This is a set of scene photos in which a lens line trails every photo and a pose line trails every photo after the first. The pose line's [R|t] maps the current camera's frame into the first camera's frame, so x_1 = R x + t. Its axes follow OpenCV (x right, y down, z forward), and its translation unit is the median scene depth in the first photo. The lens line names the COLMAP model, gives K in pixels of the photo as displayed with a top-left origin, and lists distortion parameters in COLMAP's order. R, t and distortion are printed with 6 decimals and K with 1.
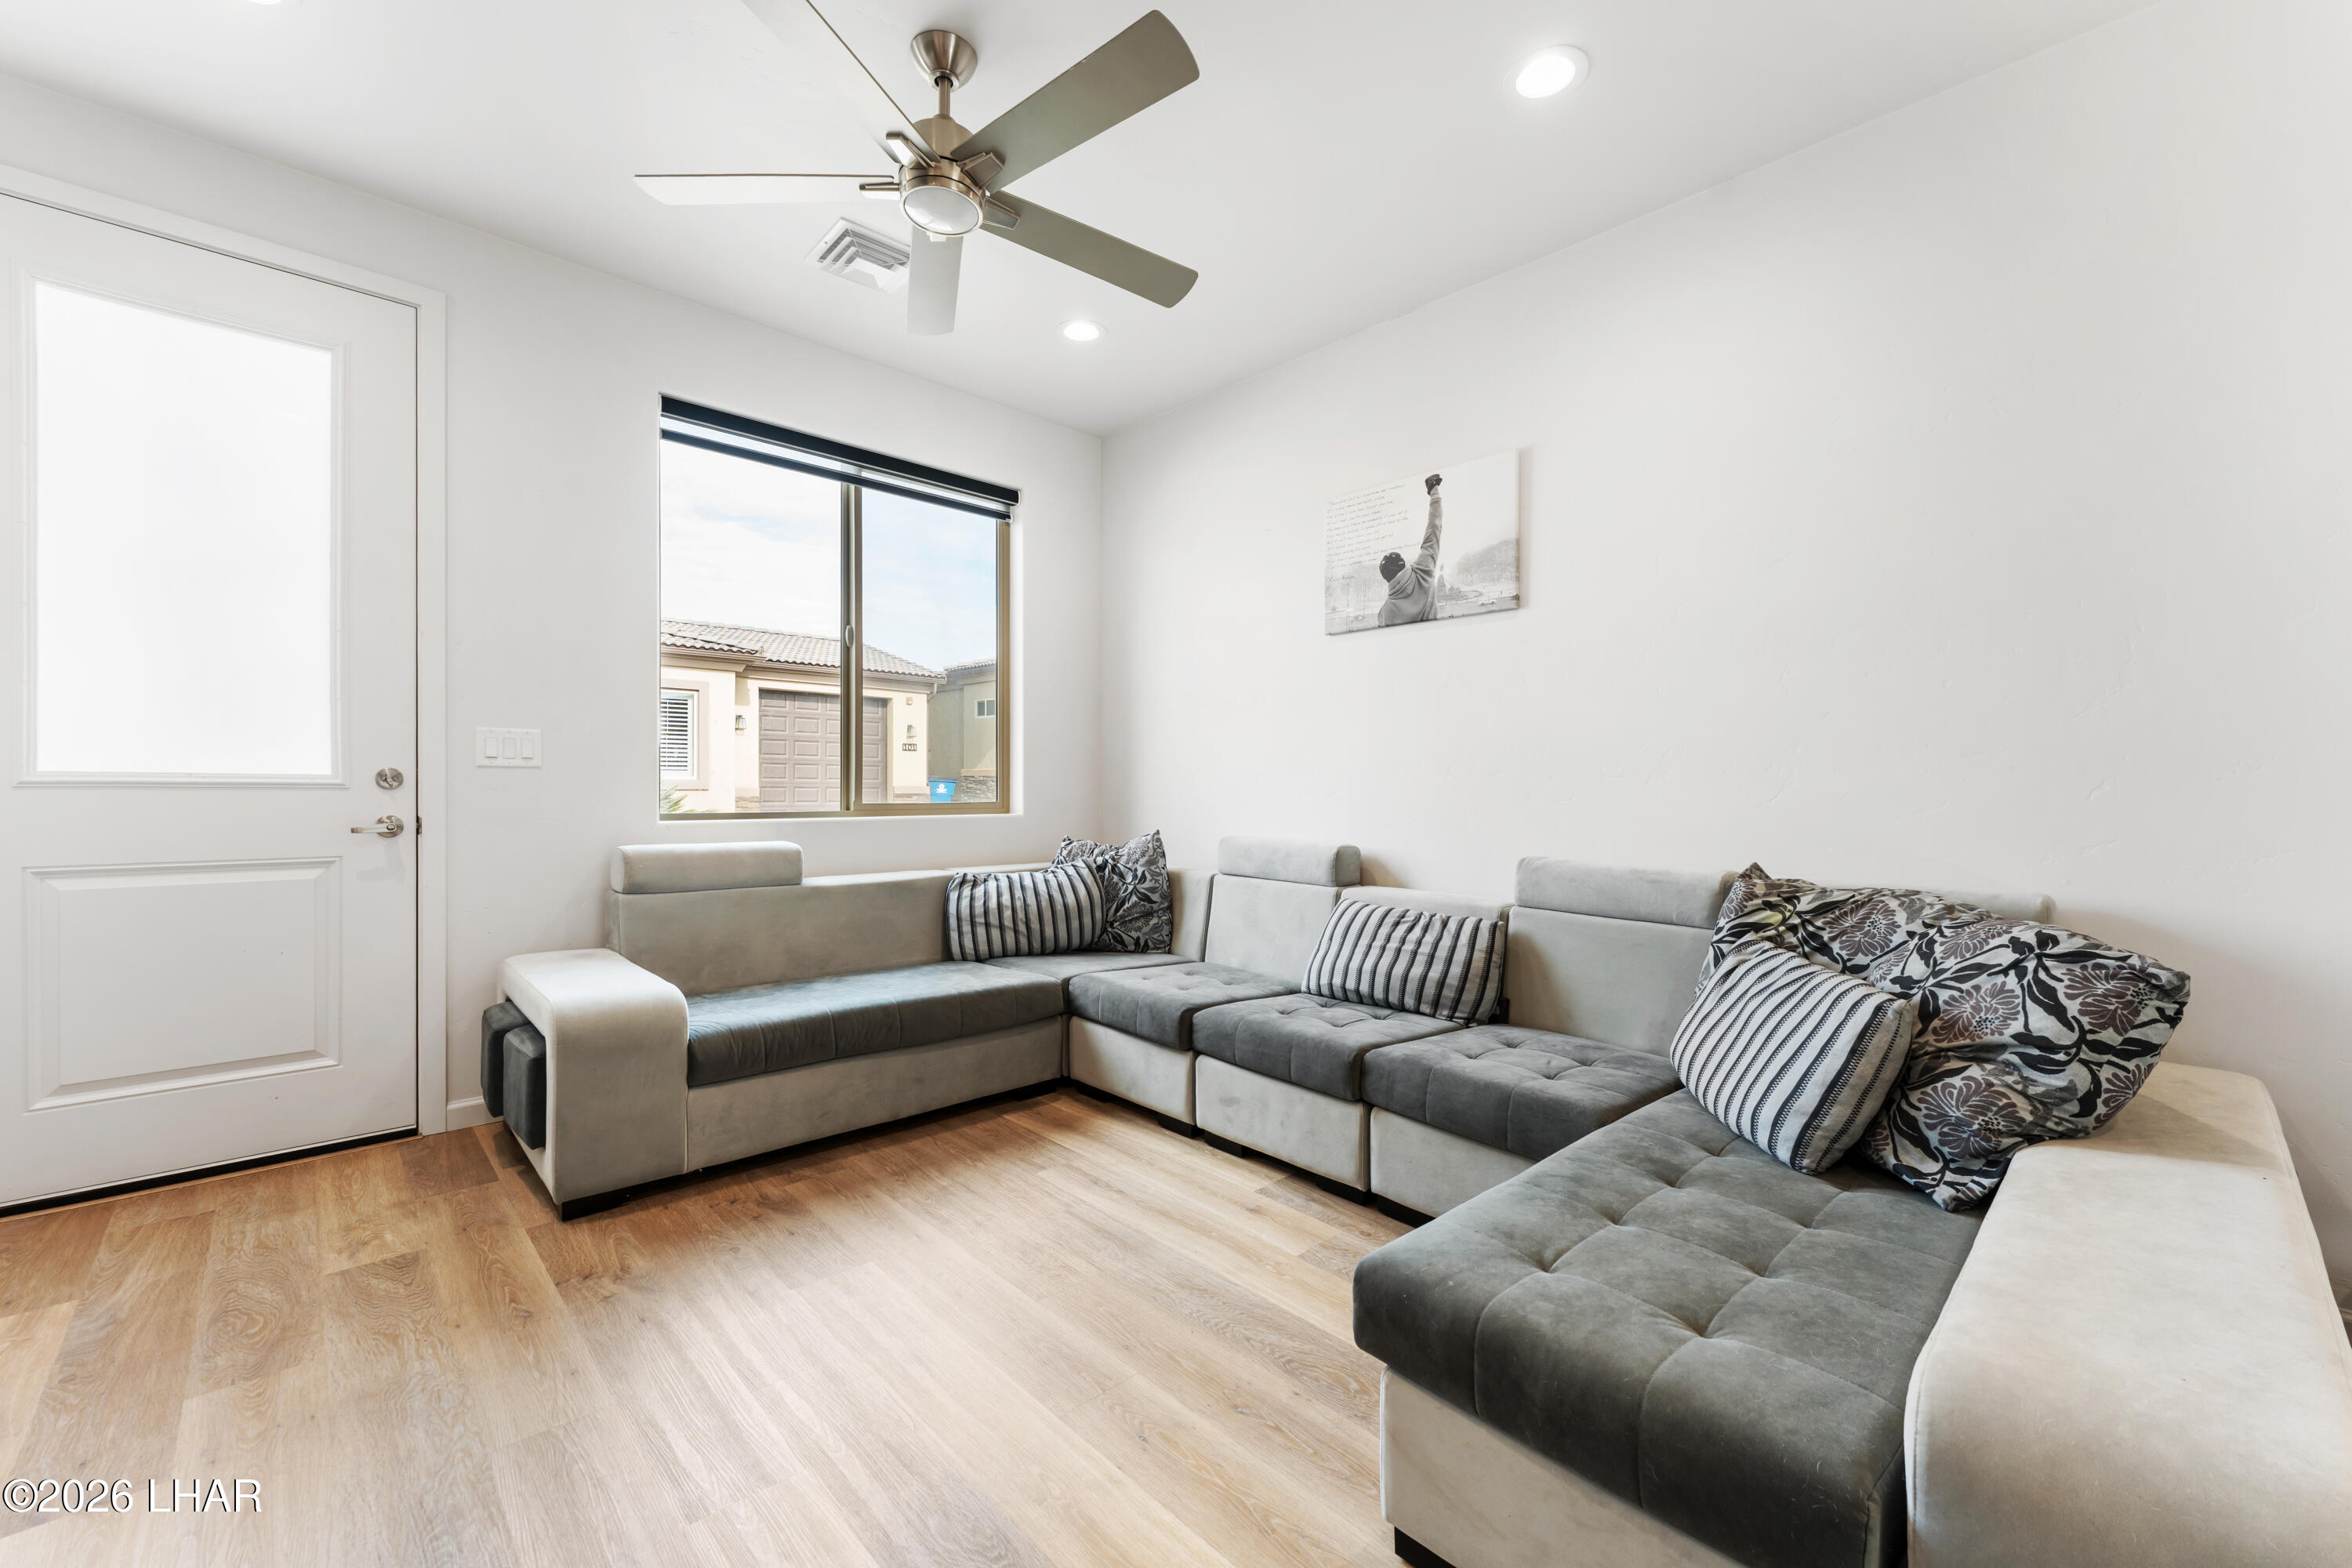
lens RADIAL K [[940.4, 0, 1160.2], [0, 940.4, 779.3], [0, 0, 1]] dist [0.000918, -0.000100]
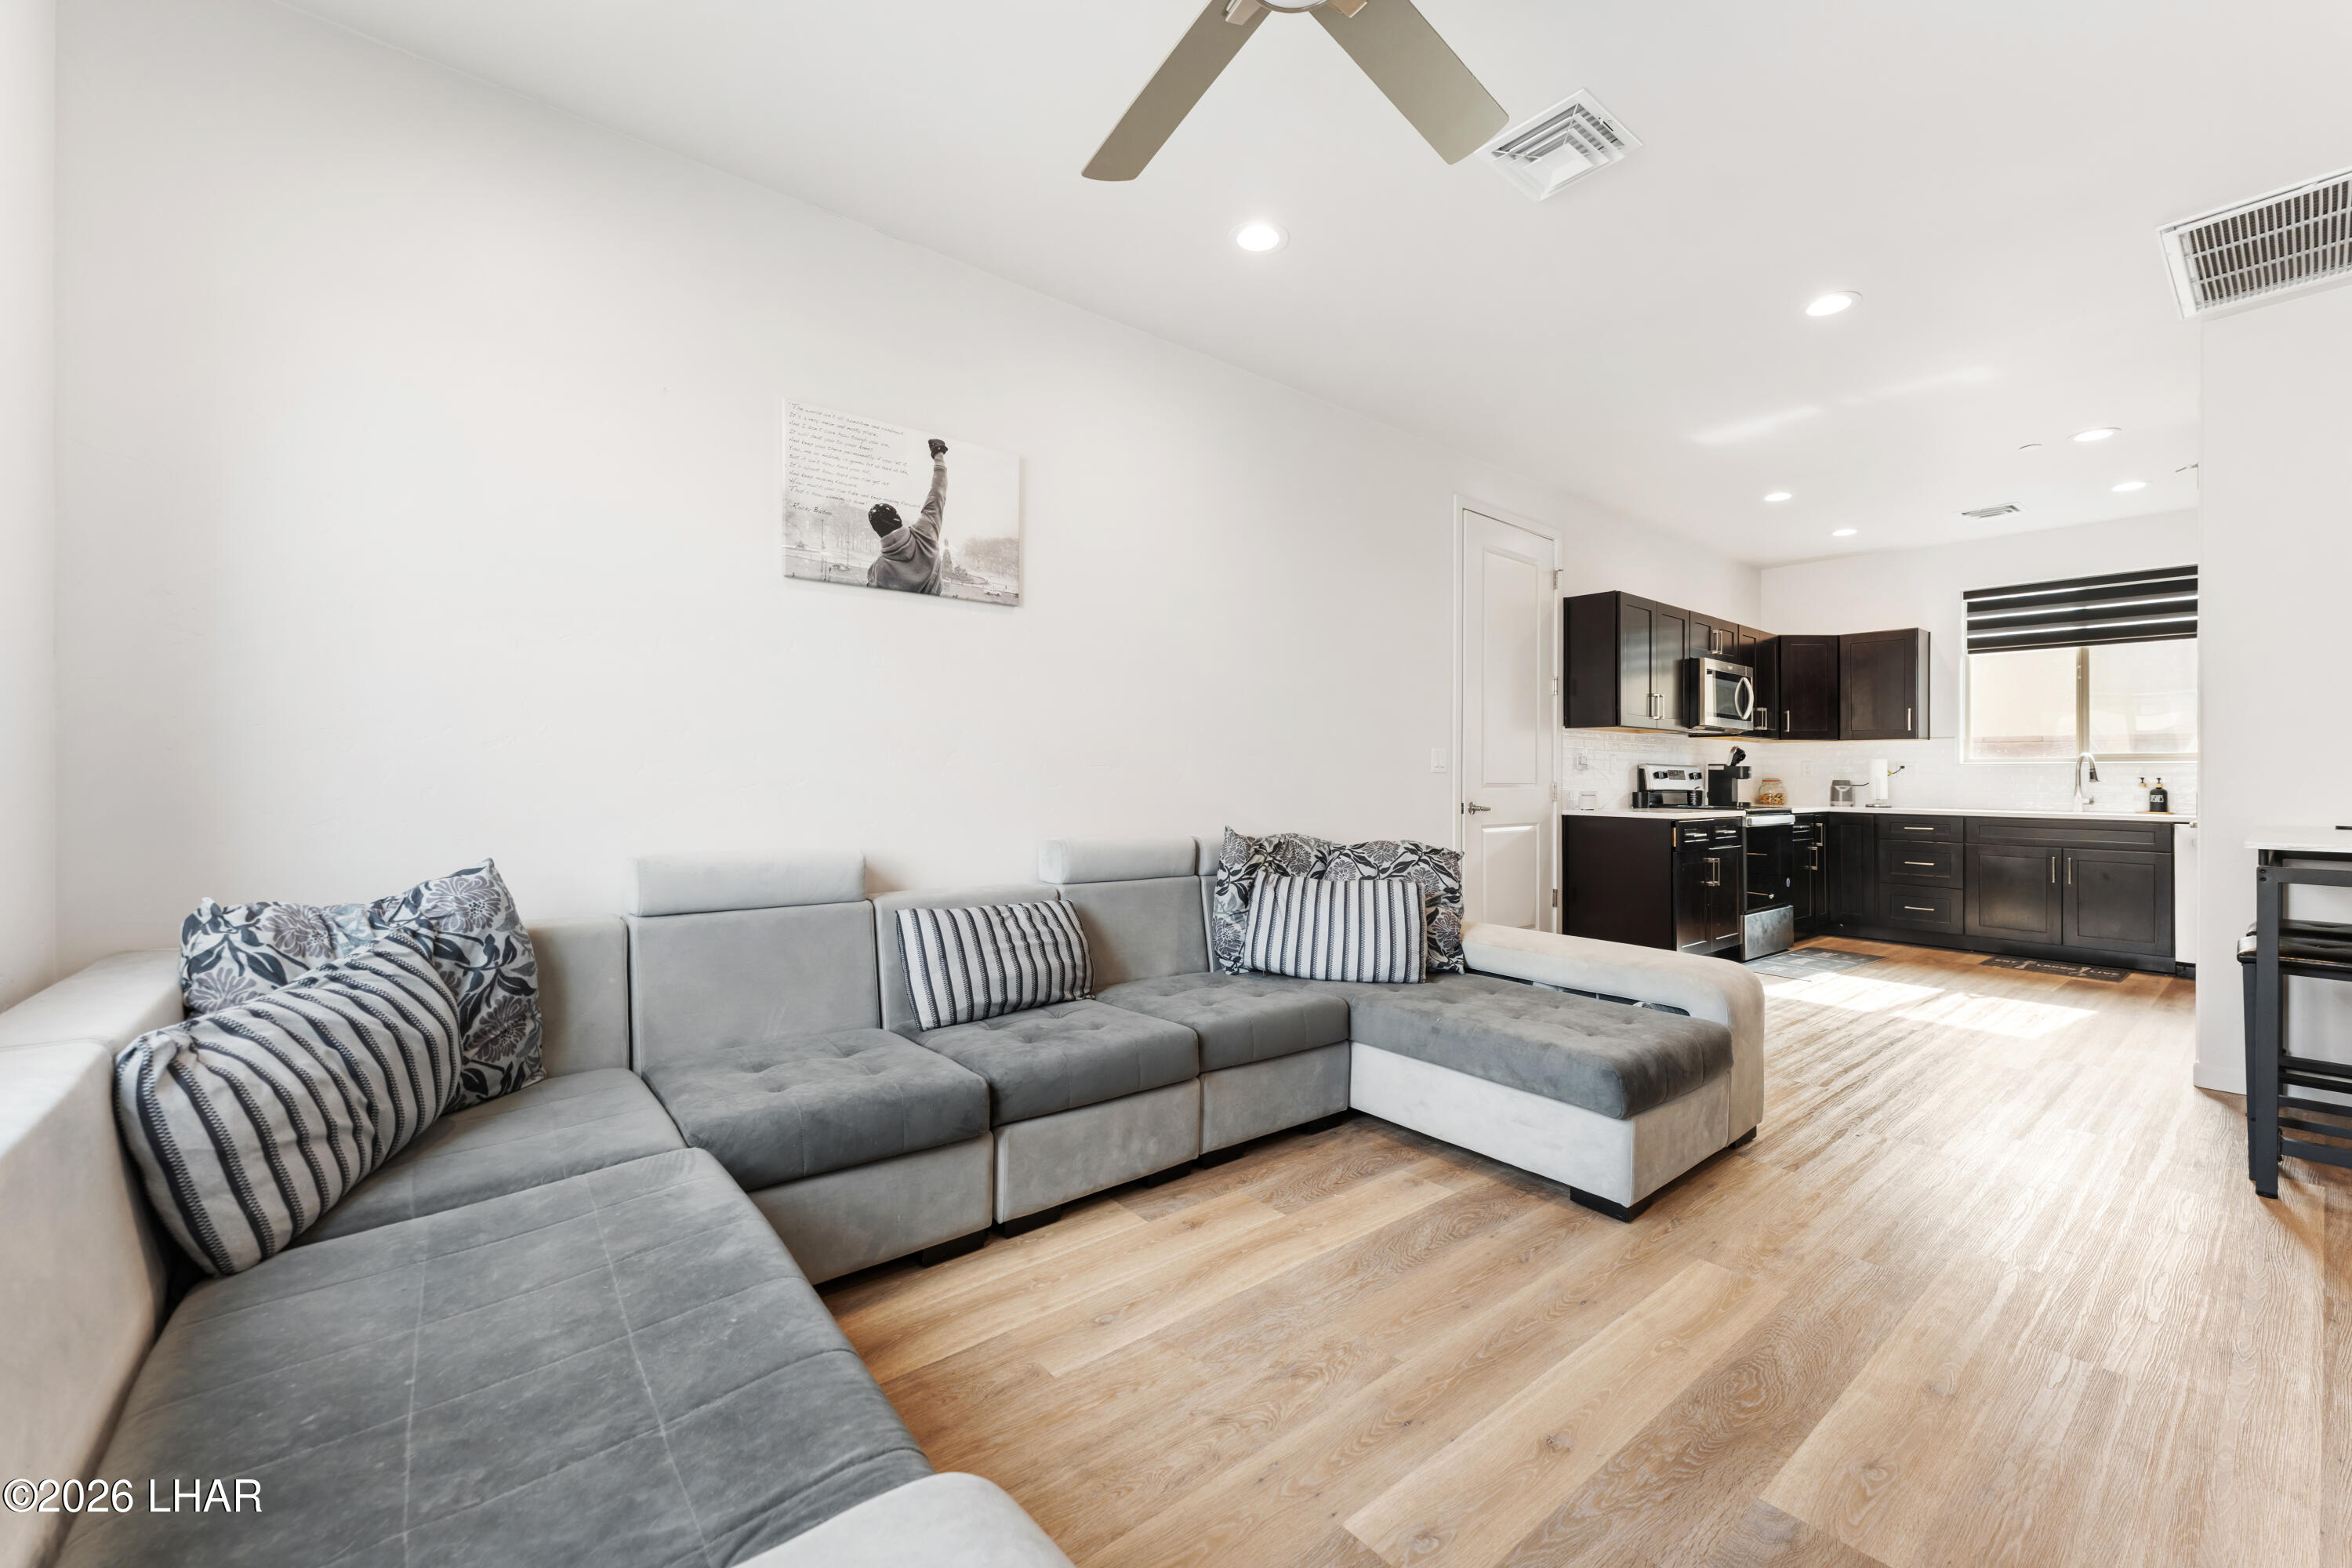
lens RADIAL K [[957.4, 0, 1174.9], [0, 957.4, 764.1], [0, 0, 1]] dist [0.001842, 0.000021]
pose [[0.055804, 0.004573, 0.998431, -0.636971], [-0.009861, 0.999943, -0.004029, -0.001930], [-0.998393, -0.009620, 0.055846, 0.711177]]
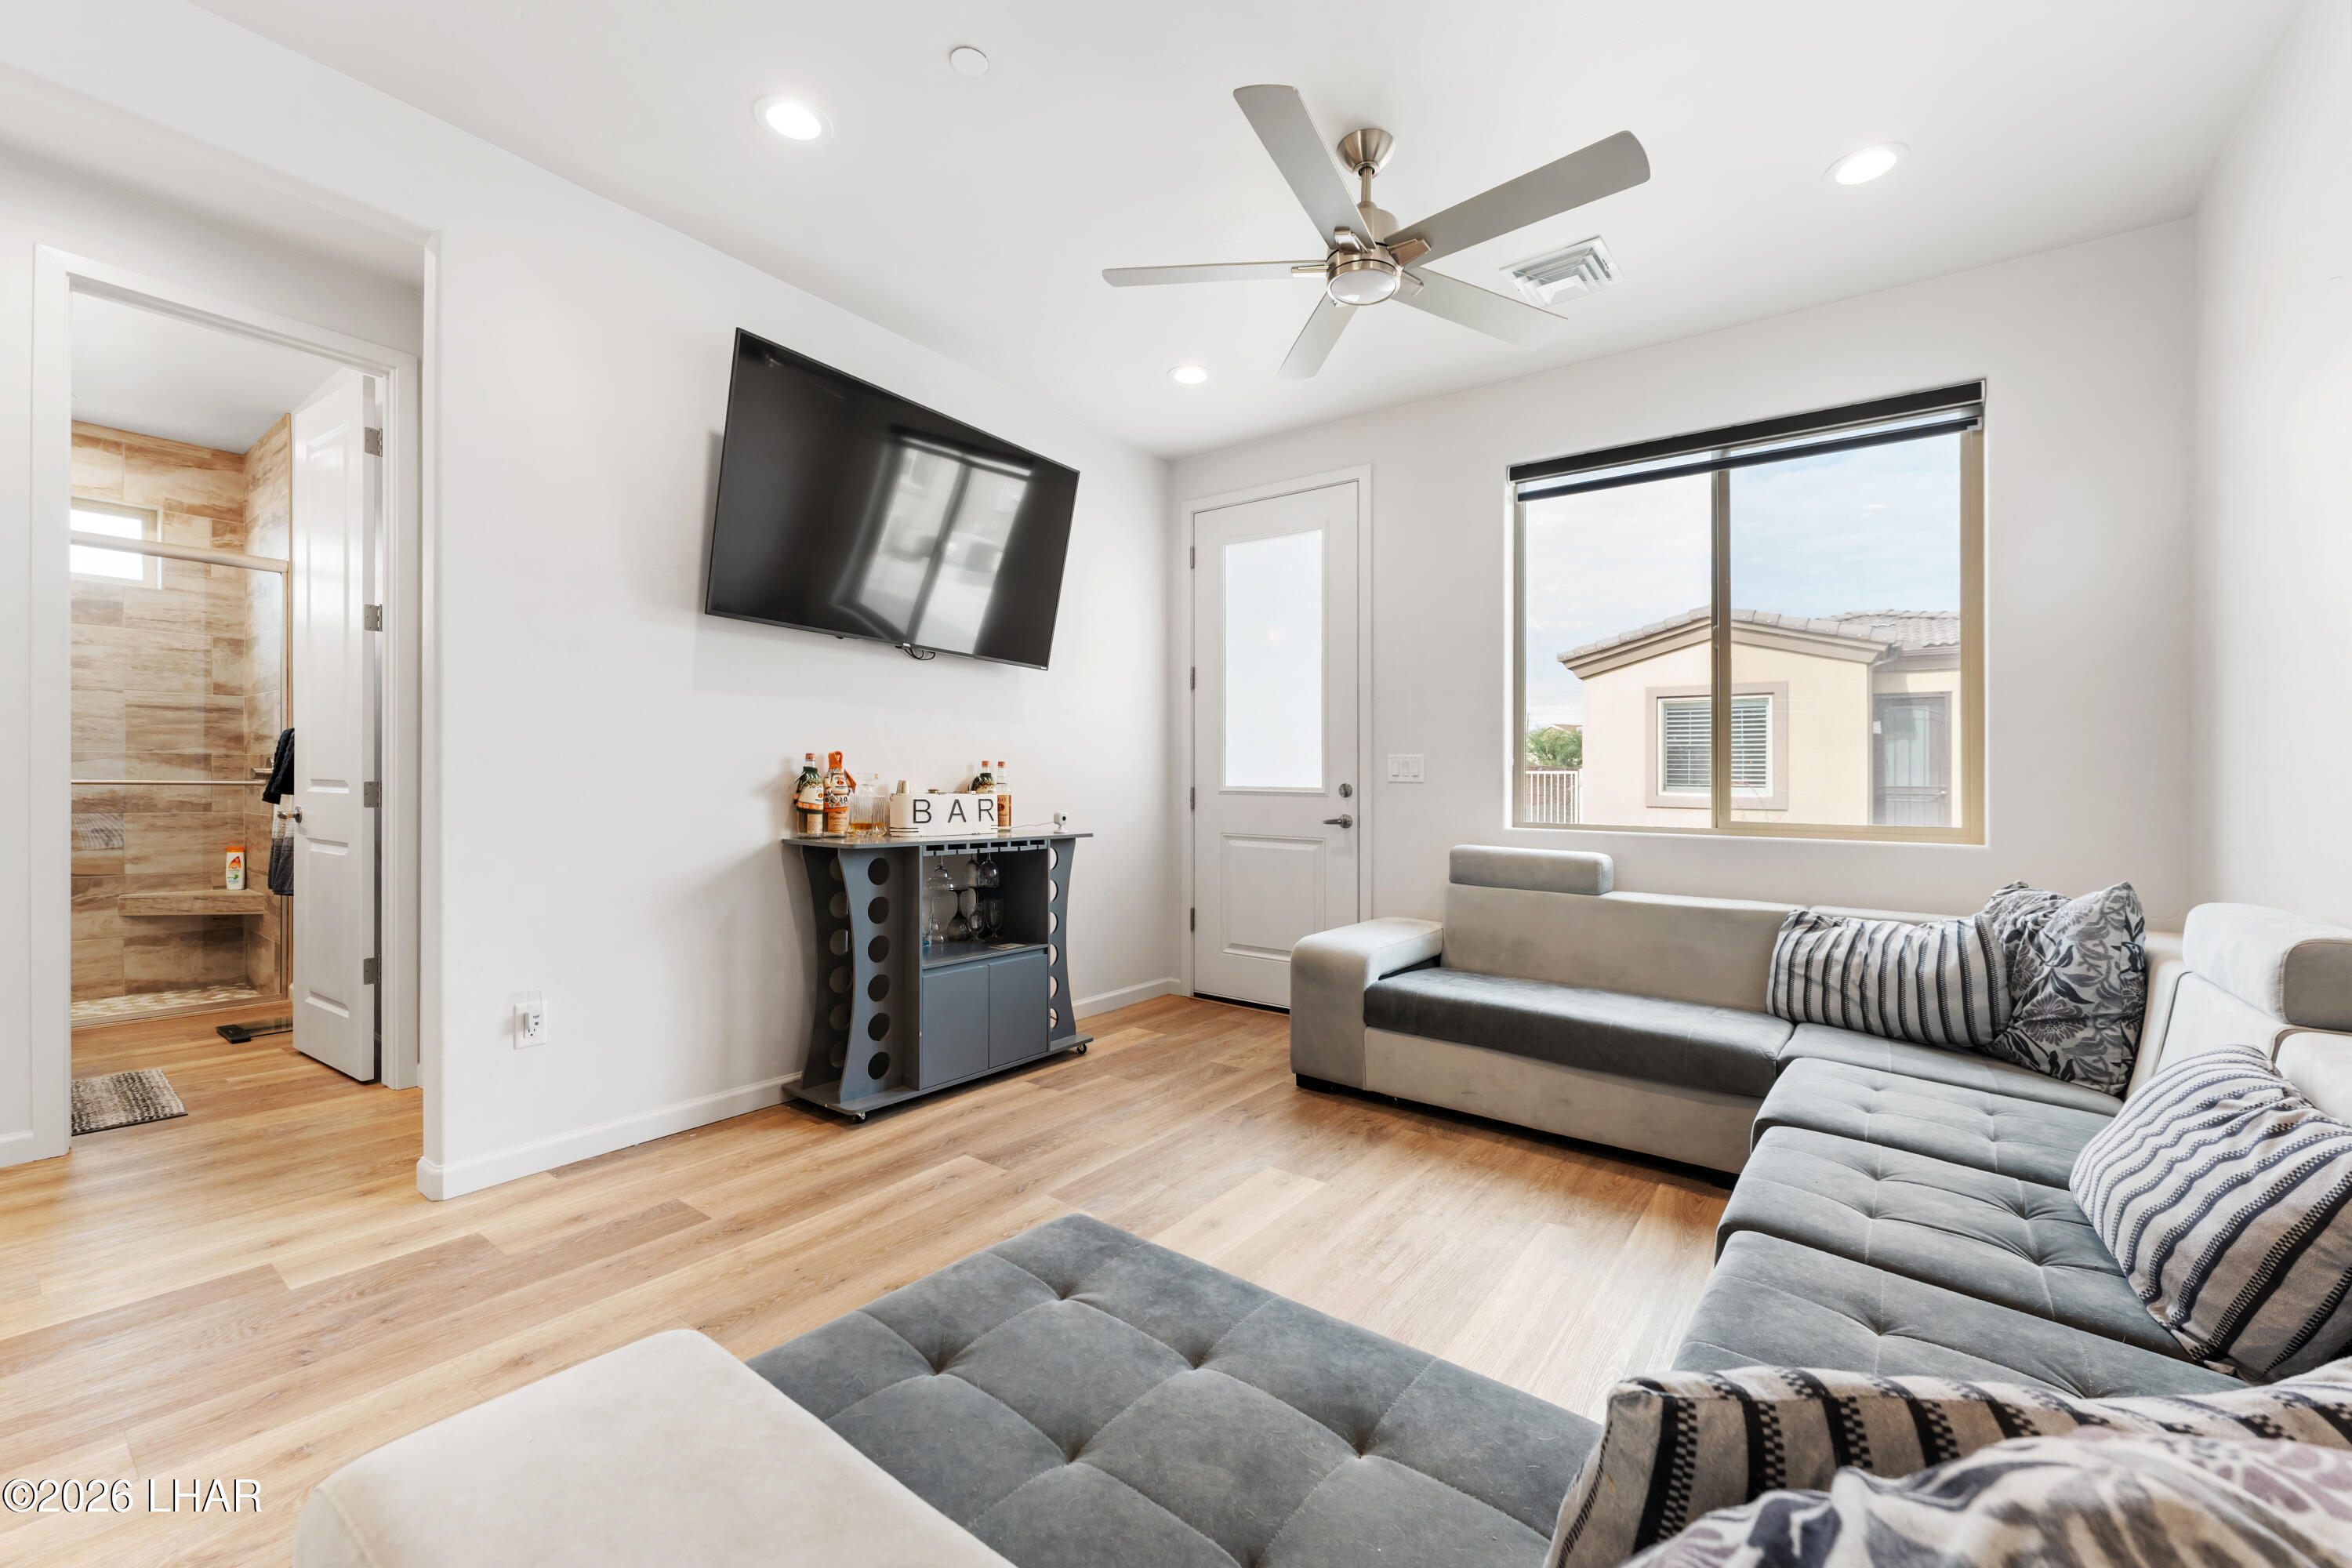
lens RADIAL K [[940.4, 0, 1160.2], [0, 940.4, 779.3], [0, 0, 1]] dist [0.000918, -0.000100]
pose [[0.169012, -0.011424, -0.985548, 0.573924], [-0.009867, 0.999863, -0.013282, 0.004227], [0.985565, 0.011969, 0.168876, 0.379127]]
